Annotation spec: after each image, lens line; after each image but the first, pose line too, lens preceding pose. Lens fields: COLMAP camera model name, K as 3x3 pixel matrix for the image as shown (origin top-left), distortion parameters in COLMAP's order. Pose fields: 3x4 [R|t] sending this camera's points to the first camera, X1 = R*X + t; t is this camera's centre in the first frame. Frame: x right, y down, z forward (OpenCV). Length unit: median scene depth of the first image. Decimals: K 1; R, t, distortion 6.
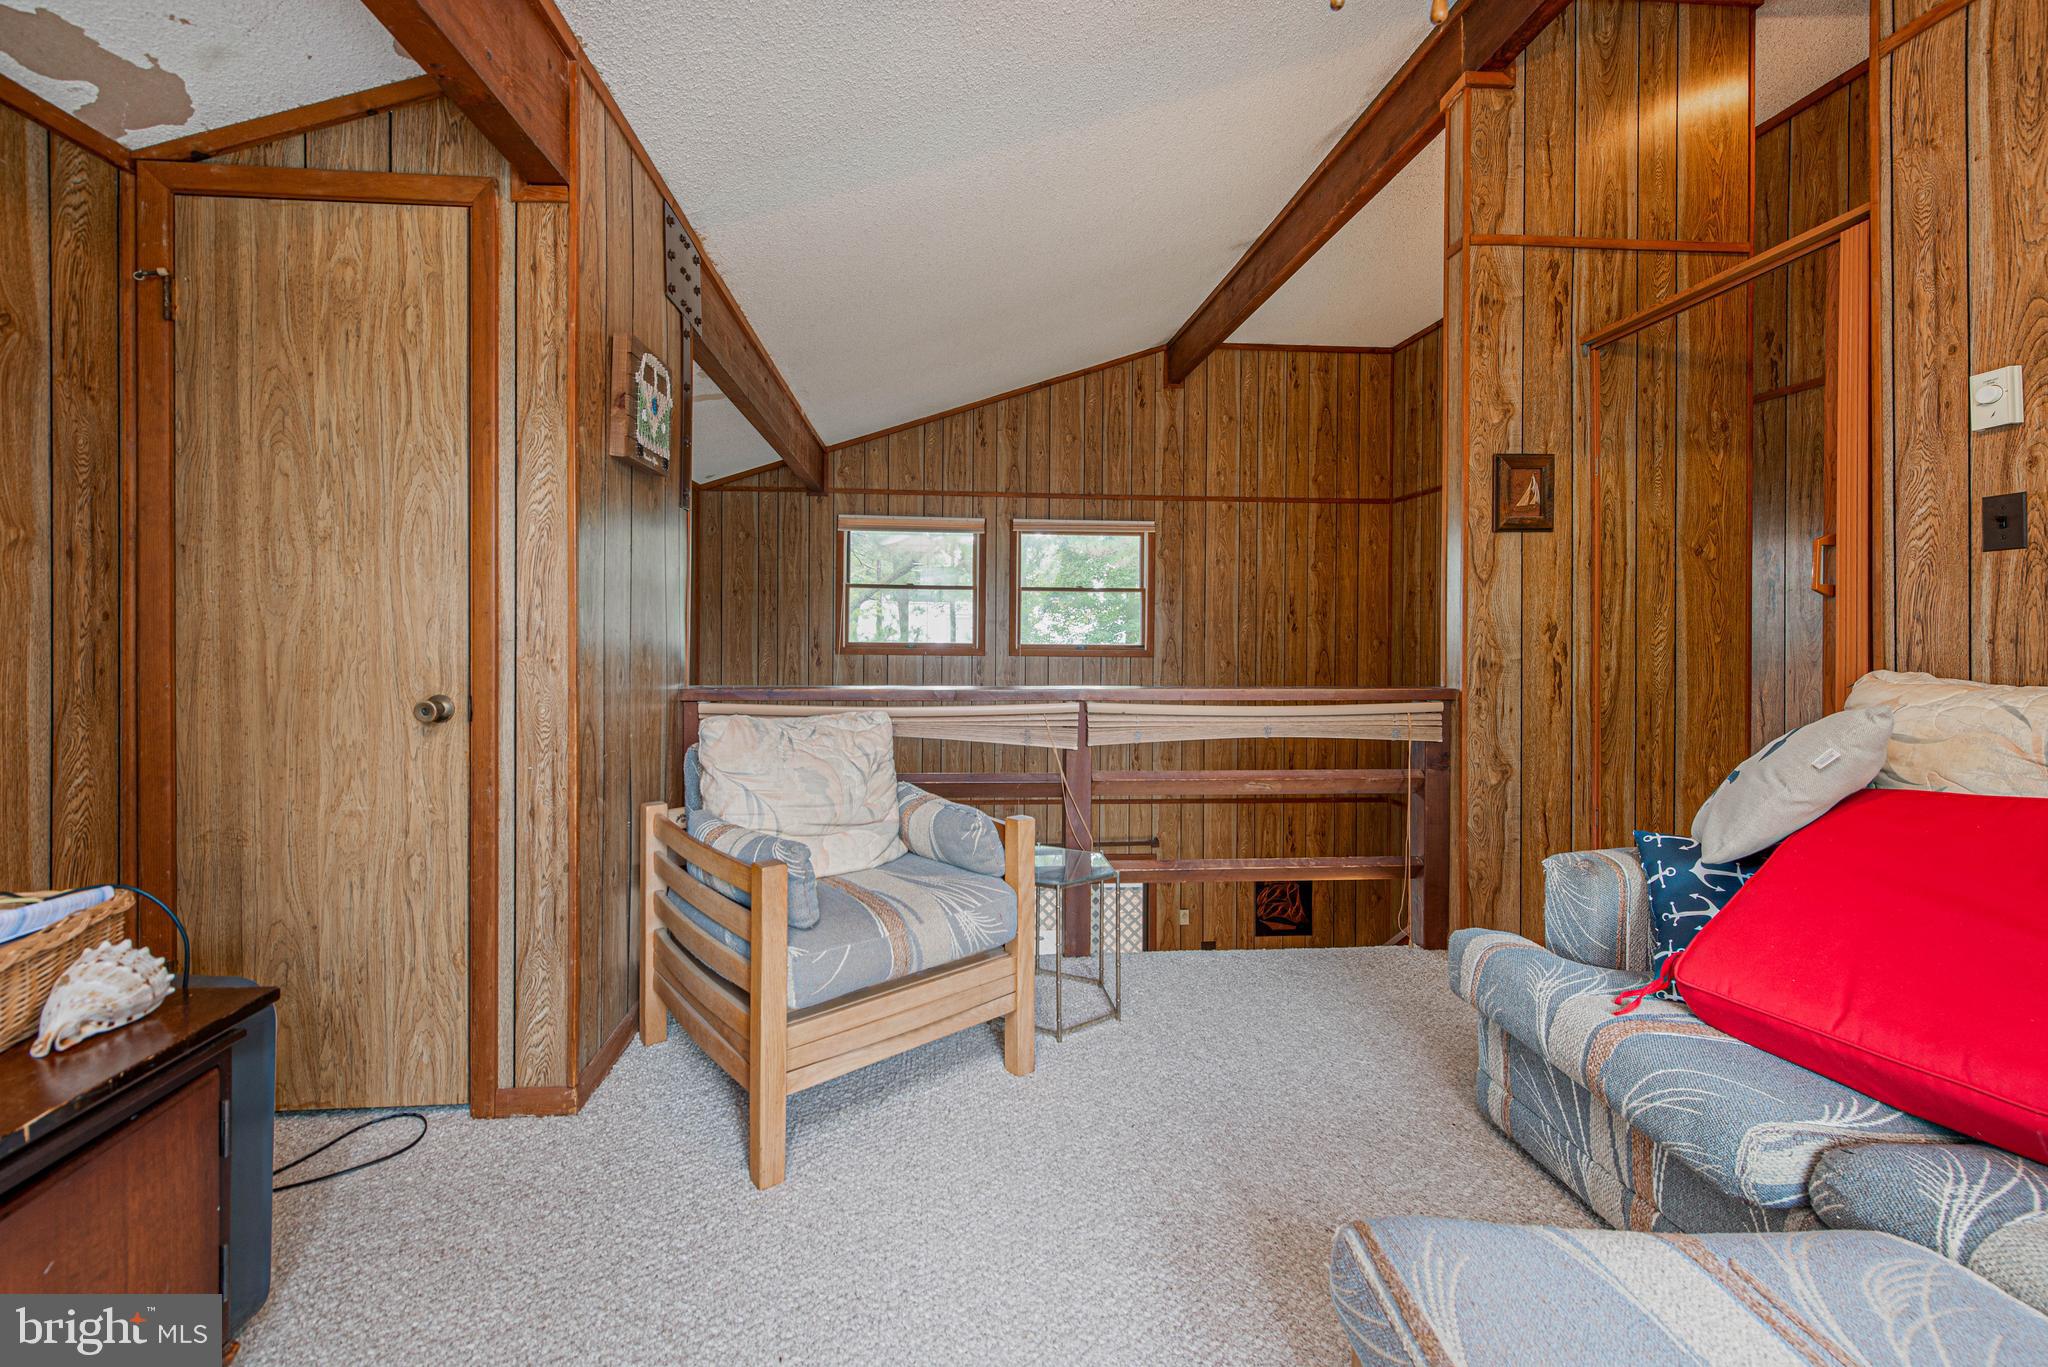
lens RADIAL K [[829.3, 0, 992.7], [0, 829.3, 634.7], [0, 0, 1]] dist [0.004525, -0.000814]
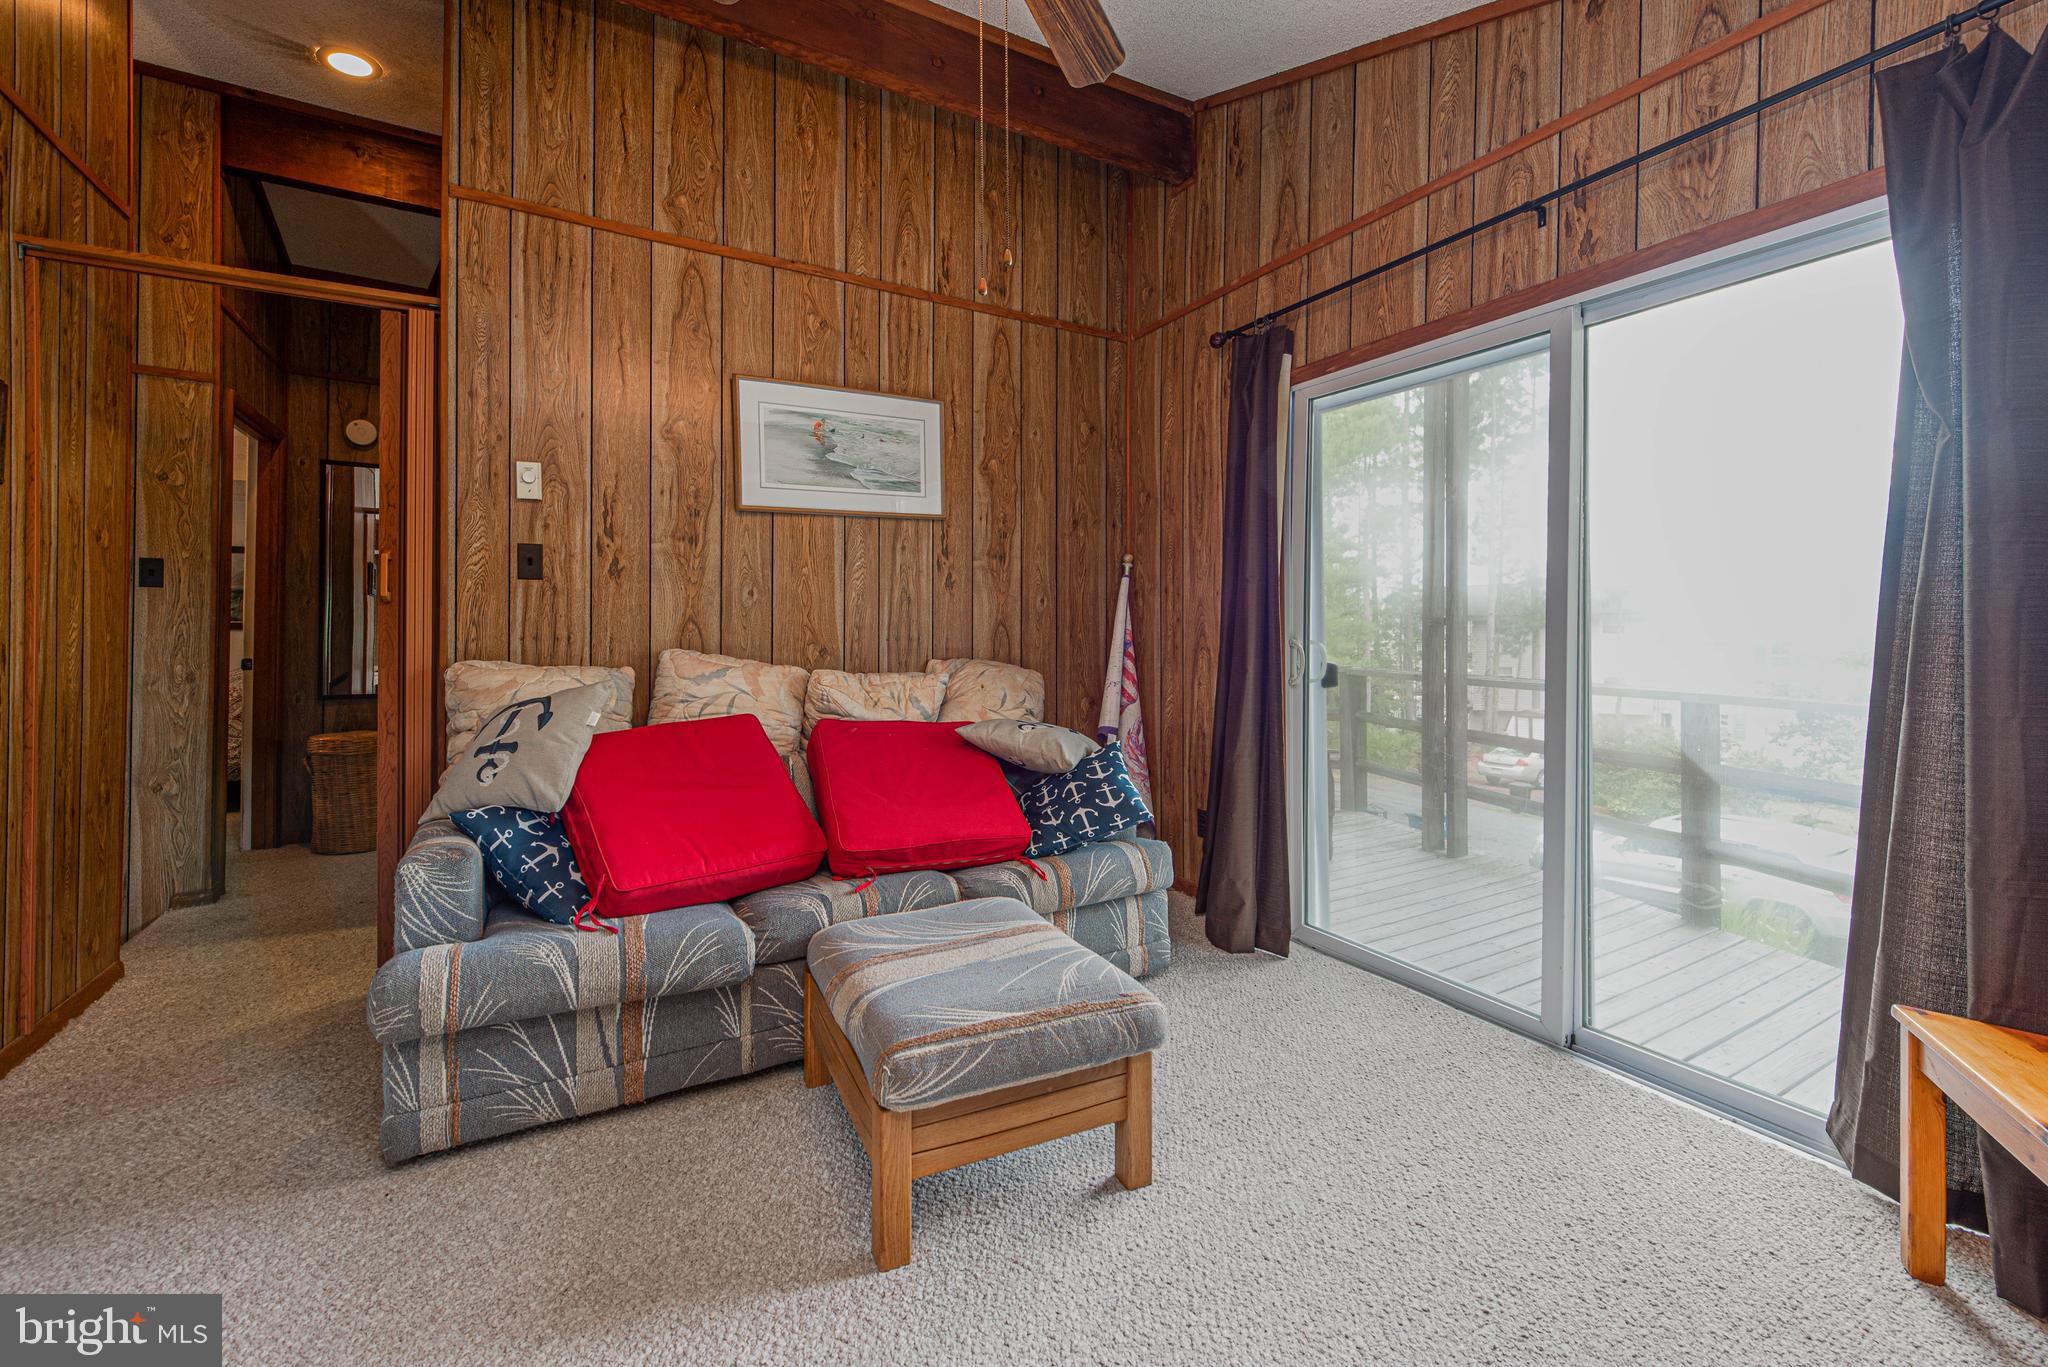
lens RADIAL K [[832.2, 0, 997.5], [0, 832.2, 633.7], [0, 0, 1]] dist [0.007860, -0.000302]
pose [[-0.413025, -0.000314, 0.910720, -0.530137], [-0.002714, 0.999996, -0.000886, -0.001944], [-0.910716, -0.002838, -0.413024, 0.808878]]
